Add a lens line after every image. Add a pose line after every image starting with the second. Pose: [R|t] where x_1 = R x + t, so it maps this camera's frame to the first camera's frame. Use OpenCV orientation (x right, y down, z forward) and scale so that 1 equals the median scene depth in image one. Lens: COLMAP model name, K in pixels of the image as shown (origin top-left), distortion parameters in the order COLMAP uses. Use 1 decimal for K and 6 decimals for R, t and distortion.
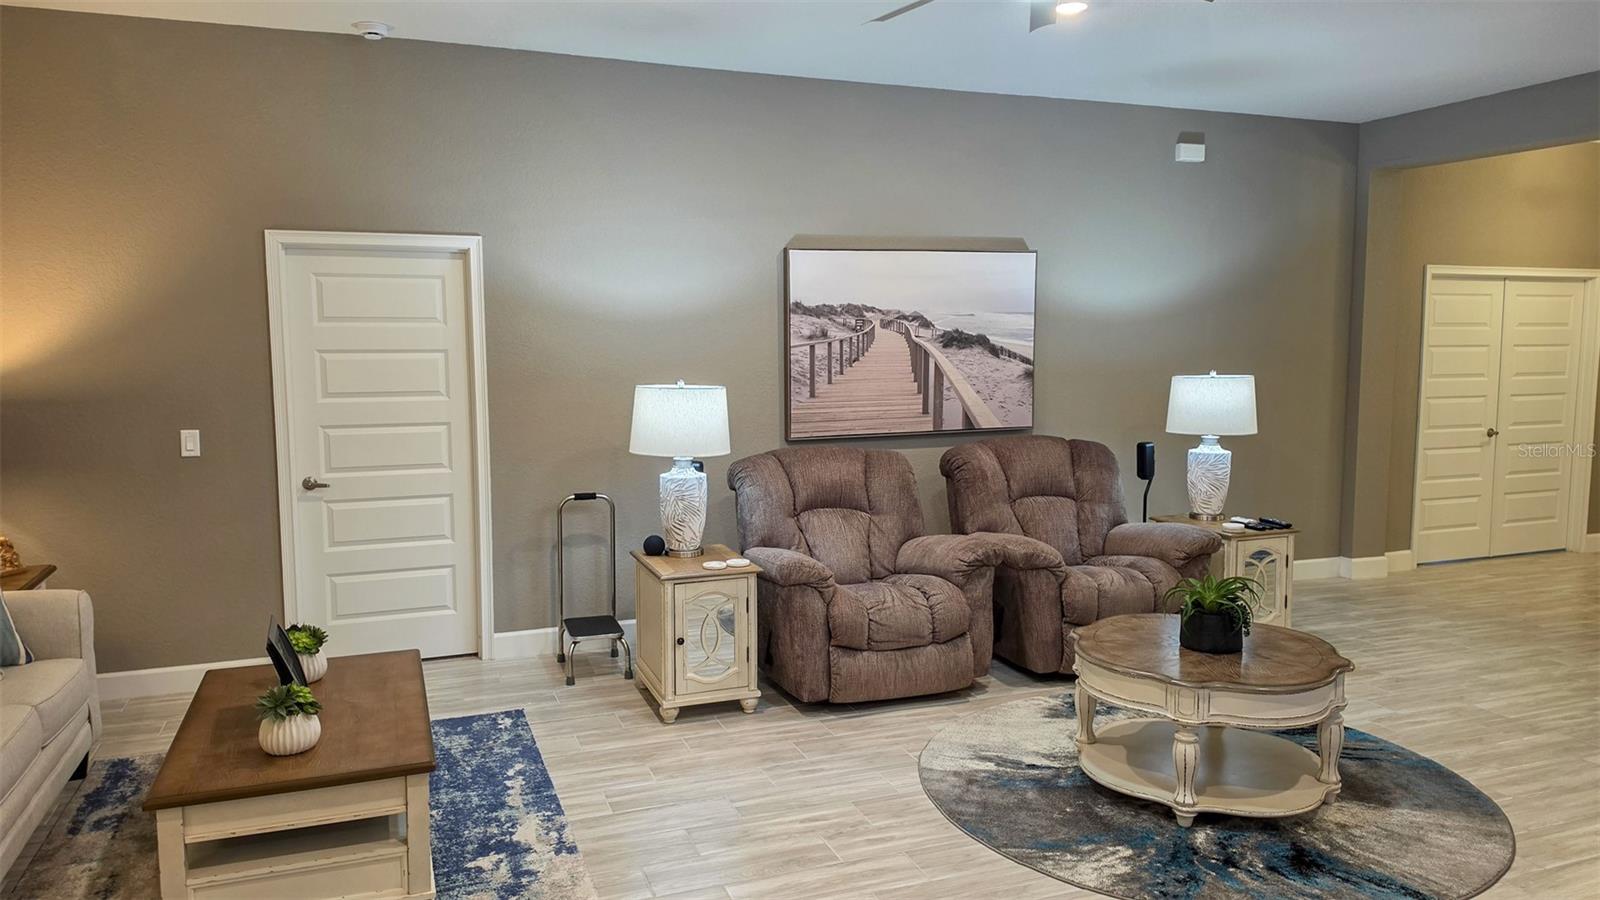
lens RADIAL K [[1098.6, 0, 809.2], [0, 1098.6, 447.6], [0, 0, 1]] dist [0.090475, -0.118677]
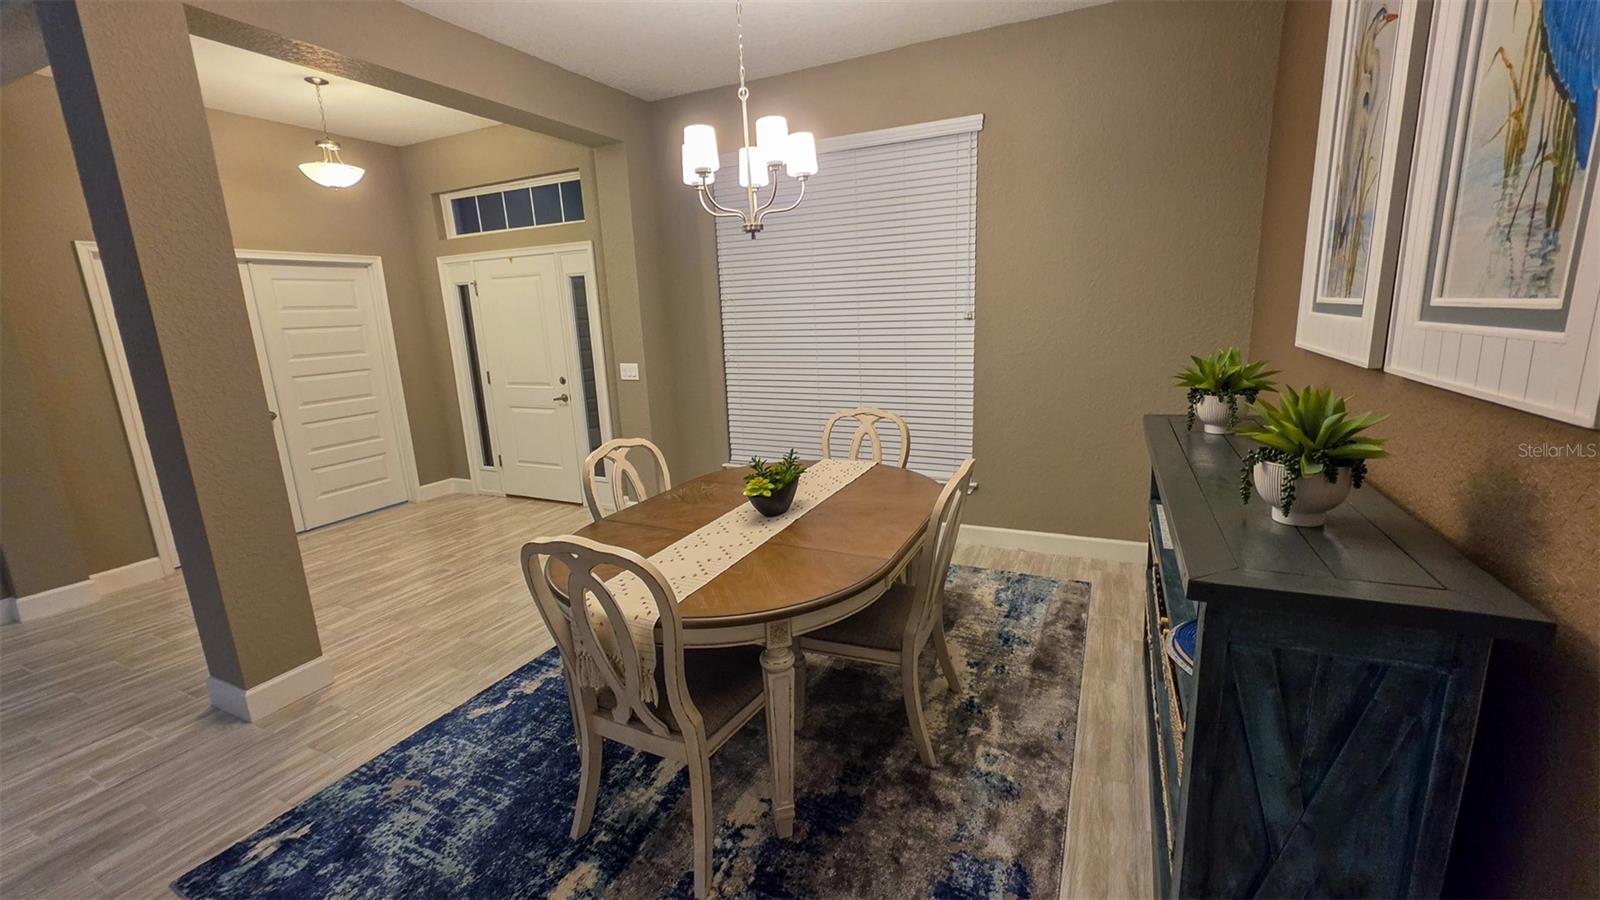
lens RADIAL K [[642.6, 0, 801.5], [0, 642.6, 440.6], [0, 0, 1]] dist [-0.005157, 0.001219]
pose [[-0.680471, -0.118550, 0.723122, -0.544504], [0.111854, 0.958458, 0.262387, 0.017335], [-0.724188, 0.259431, -0.638942, 0.831778]]
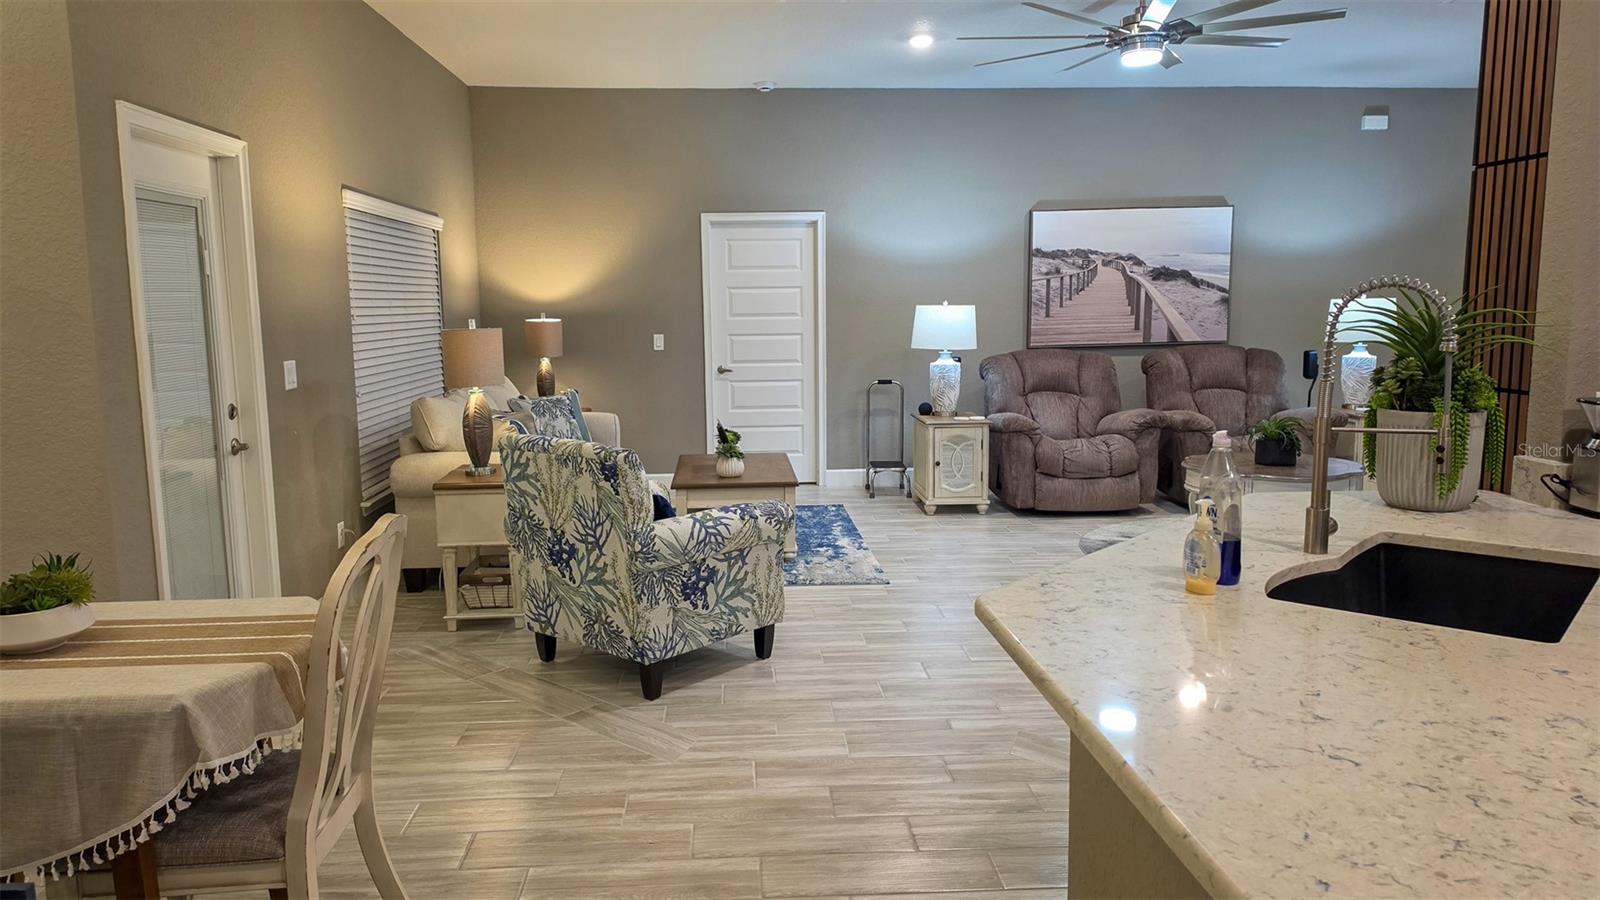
lens RADIAL K [[1098.6, 0, 789.3], [0, 1098.6, 448.4], [0, 0, 1]] dist [0.090475, -0.118677]
pose [[0.951407, 0.032236, -0.306243, 0.140931], [-0.021348, 0.999017, 0.038837, 0.082058], [0.307194, -0.030412, 0.951161, -0.496144]]
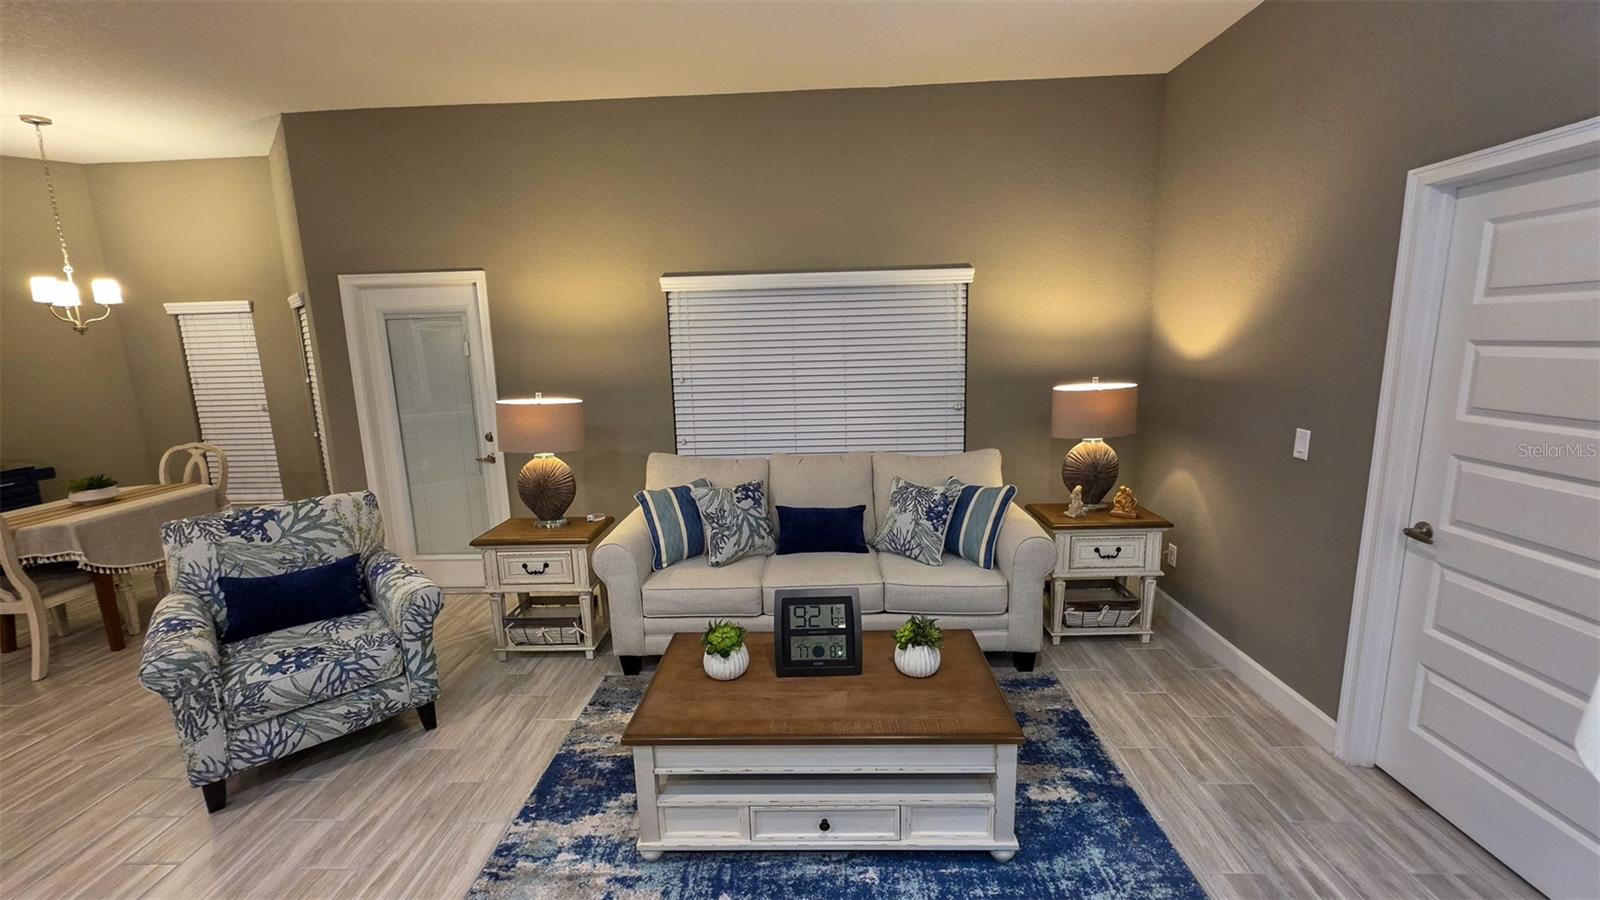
lens RADIAL K [[642.6, 0, 801.2], [0, 642.6, 447.9], [0, 0, 1]] dist [-0.005157, 0.001219]
pose [[-0.395656, 0.170854, -0.902366, 0.063277], [-0.064007, 0.975024, 0.212676, -0.078468], [0.916166, 0.141904, -0.374838, 0.766782]]
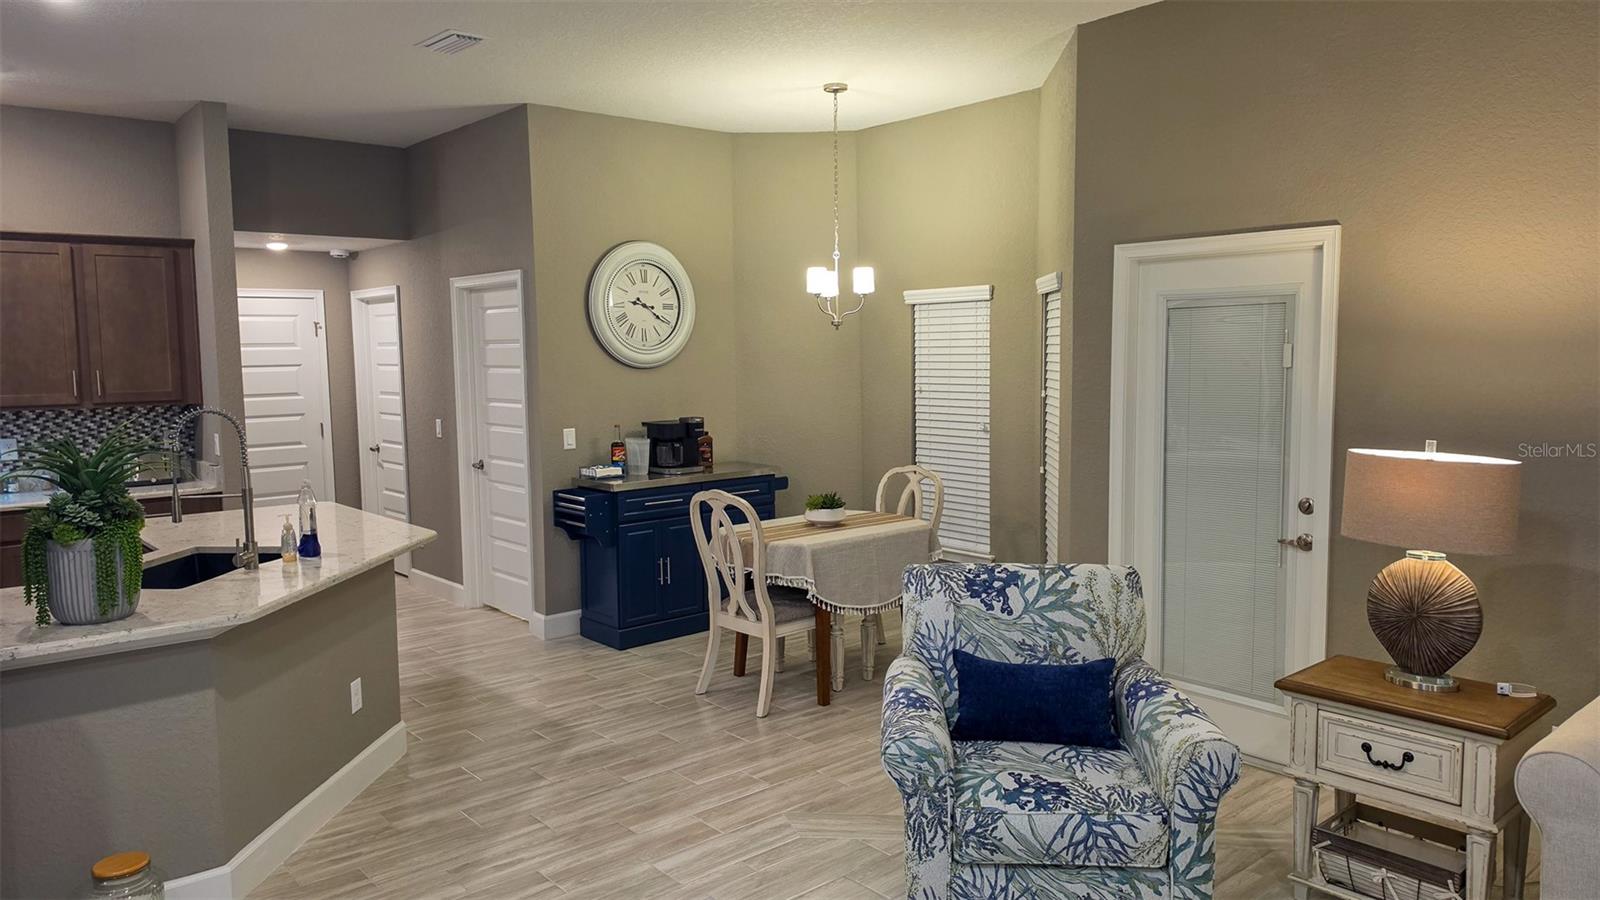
lens RADIAL K [[1098.6, 0, 796.2], [0, 1098.6, 446.9], [0, 0, 1]] dist [0.090475, -0.118677]
pose [[-0.943046, 0.041974, -0.330004, 0.106859], [-0.020540, 0.982768, 0.183699, -0.080568], [0.332028, 0.180015, -0.925933, 0.731514]]
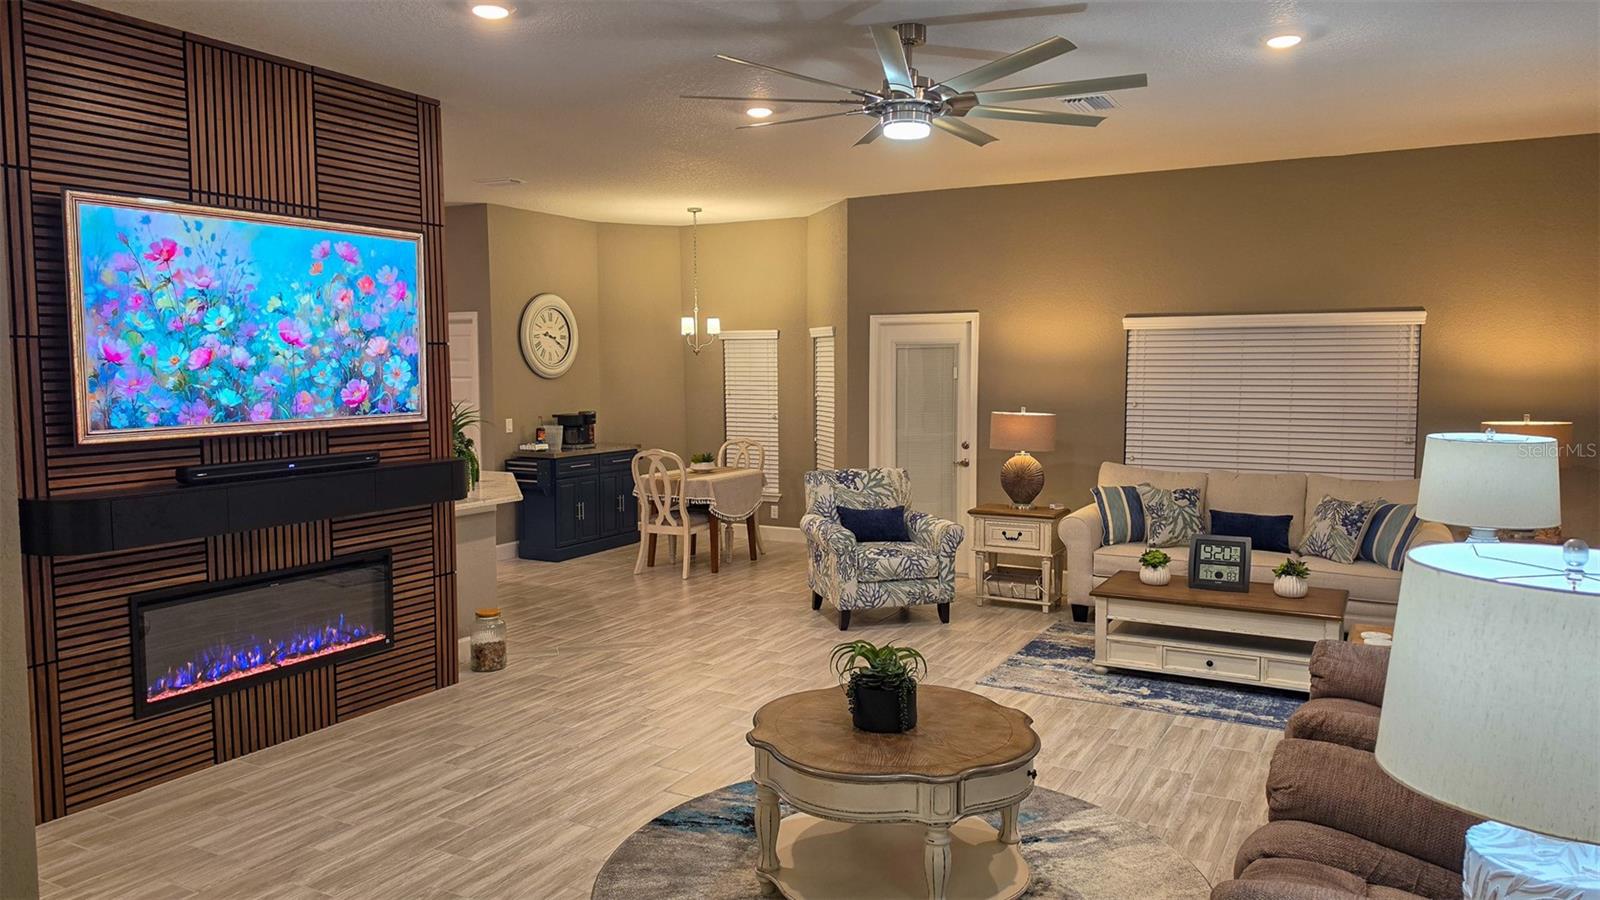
lens RADIAL K [[1098.6, 0, 801.6], [0, 1098.6, 443.7], [0, 0, 1]] dist [0.090475, -0.118677]
pose [[-0.764303, 0.047475, -0.643108, 0.721516], [-0.062000, 0.987256, 0.146564, -0.125747], [0.641870, 0.151892, -0.751619, 1.180916]]
